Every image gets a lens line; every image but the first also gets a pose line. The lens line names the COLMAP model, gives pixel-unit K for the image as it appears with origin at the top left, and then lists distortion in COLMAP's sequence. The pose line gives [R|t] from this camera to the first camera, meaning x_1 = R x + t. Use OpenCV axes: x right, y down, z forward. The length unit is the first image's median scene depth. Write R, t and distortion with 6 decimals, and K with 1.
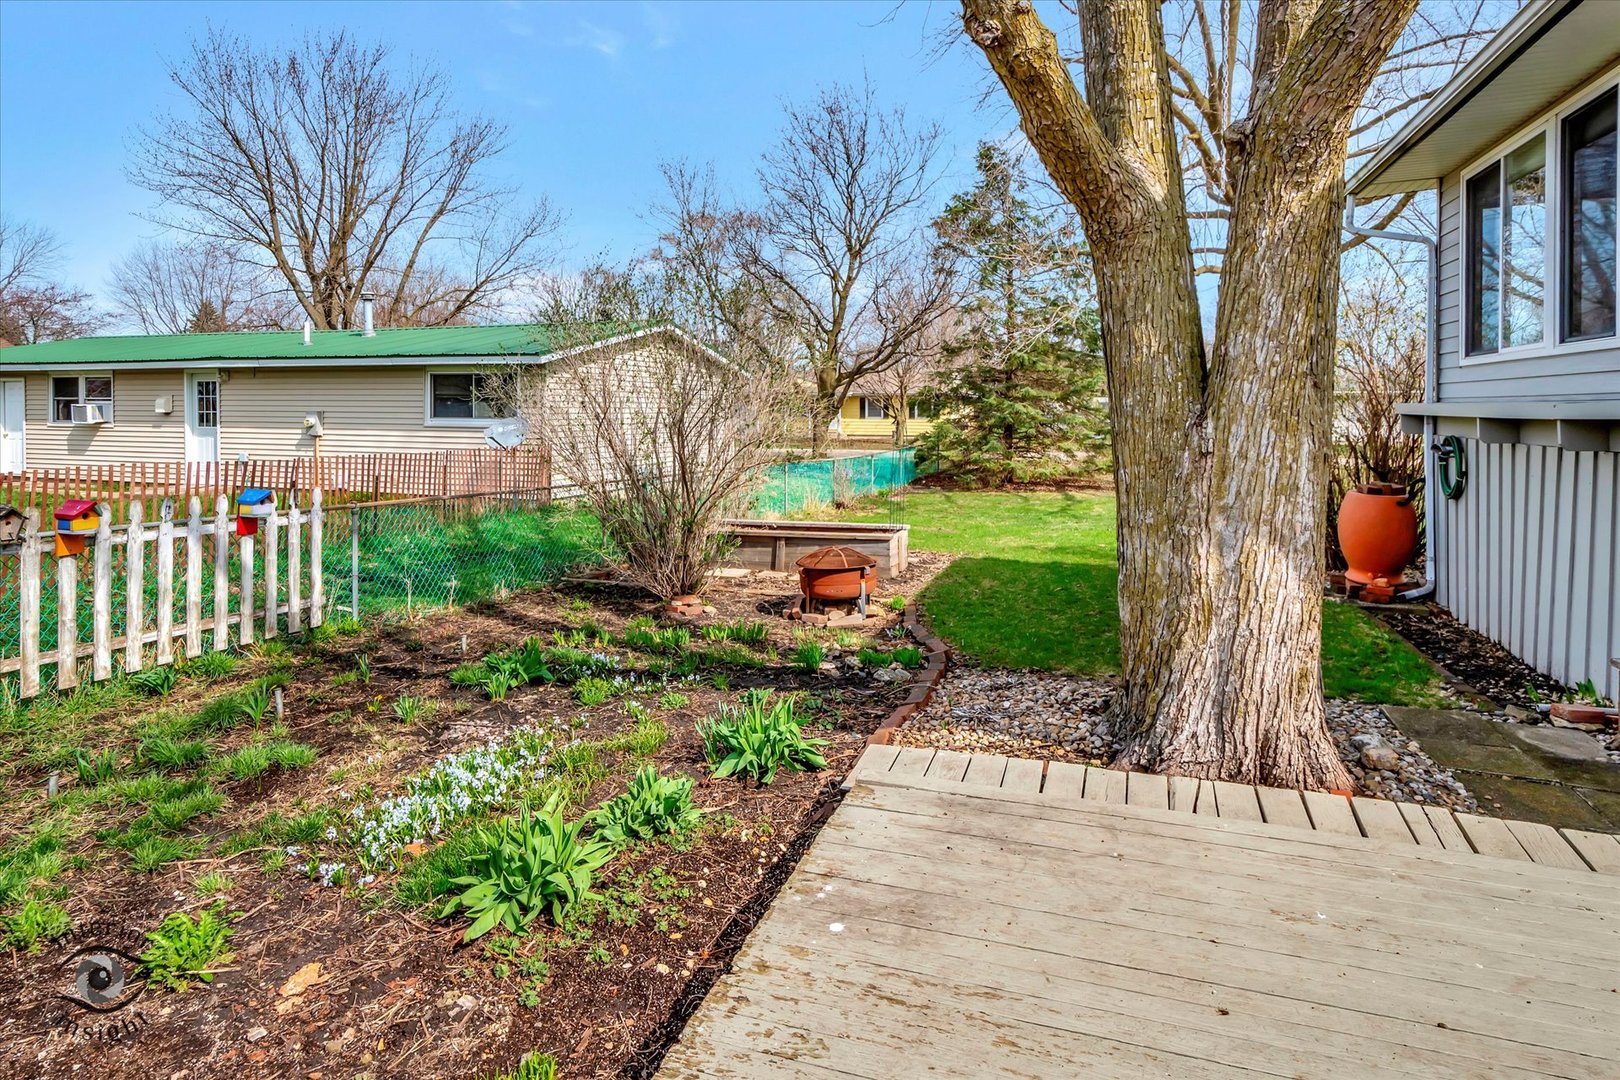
lens RADIAL K [[914.9, 0, 810.4], [0, 914.9, 408.5], [0, 0, 1]] dist [0.007373, -0.001087]
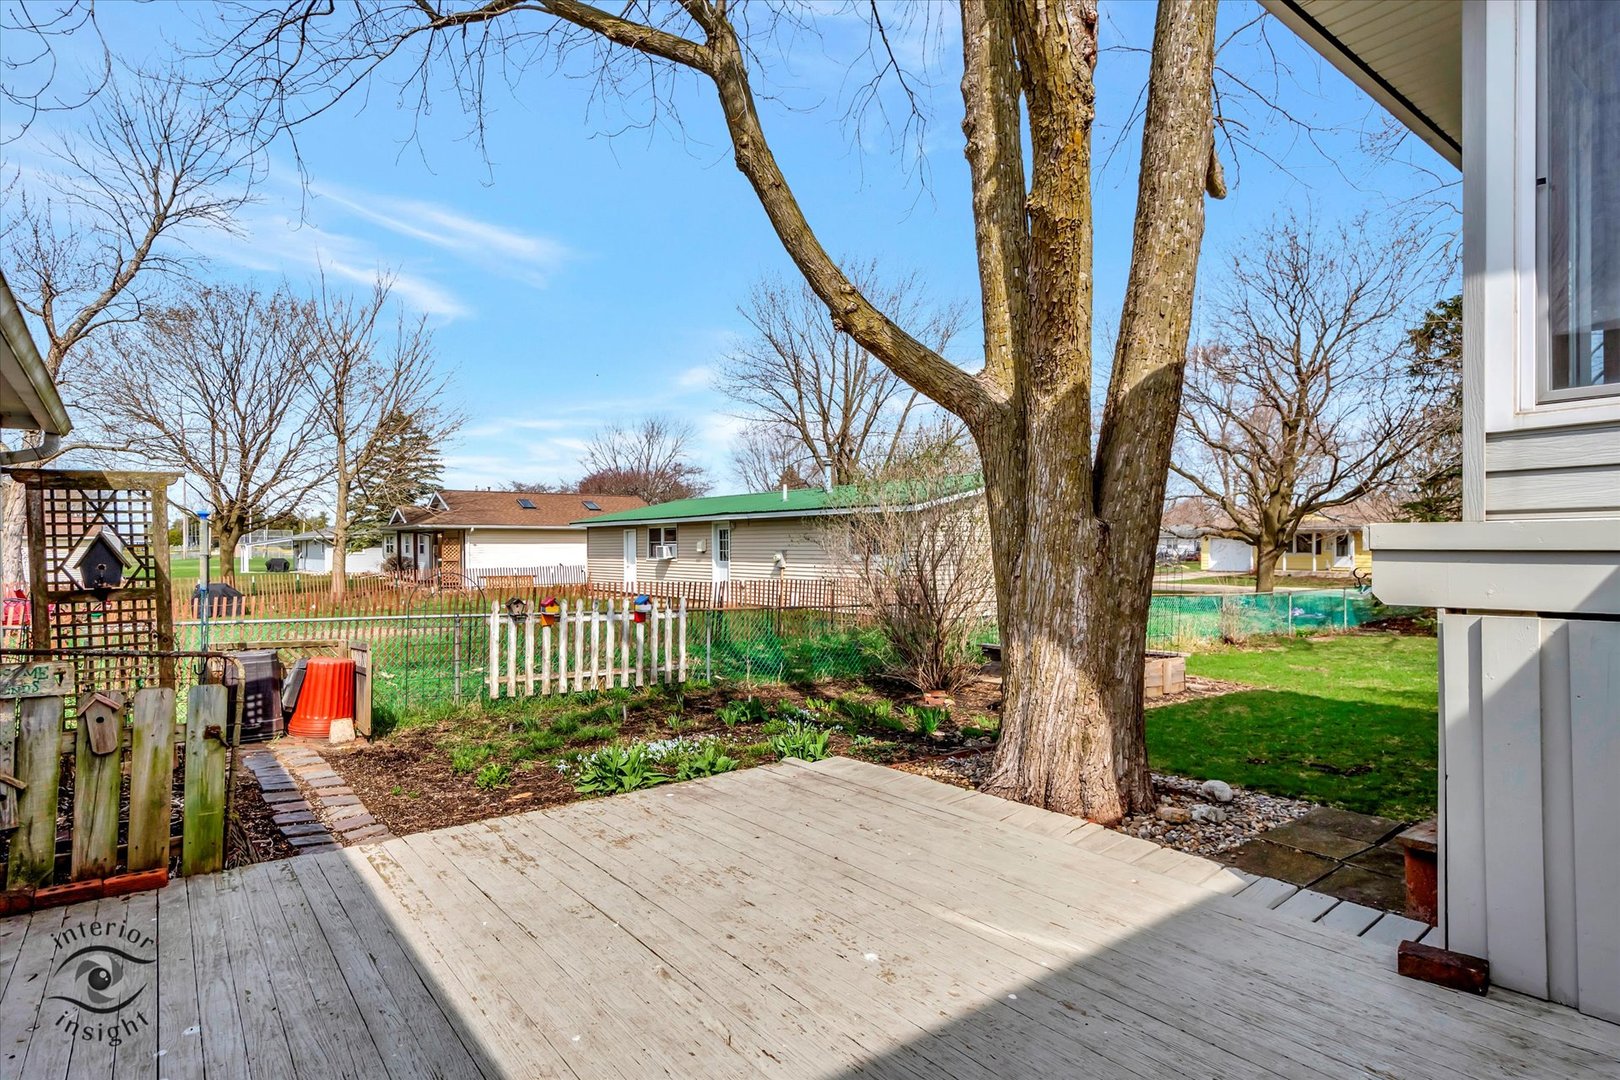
lens RADIAL K [[854.7, 0, 804.2], [0, 854.7, 529.0], [0, 0, 1]] dist [0.000437, -0.001849]
pose [[0.843851, -0.017618, -0.536288, 0.513889], [0.006756, 0.999730, -0.022212, 0.000722], [0.536535, 0.015120, 0.843743, -0.189267]]
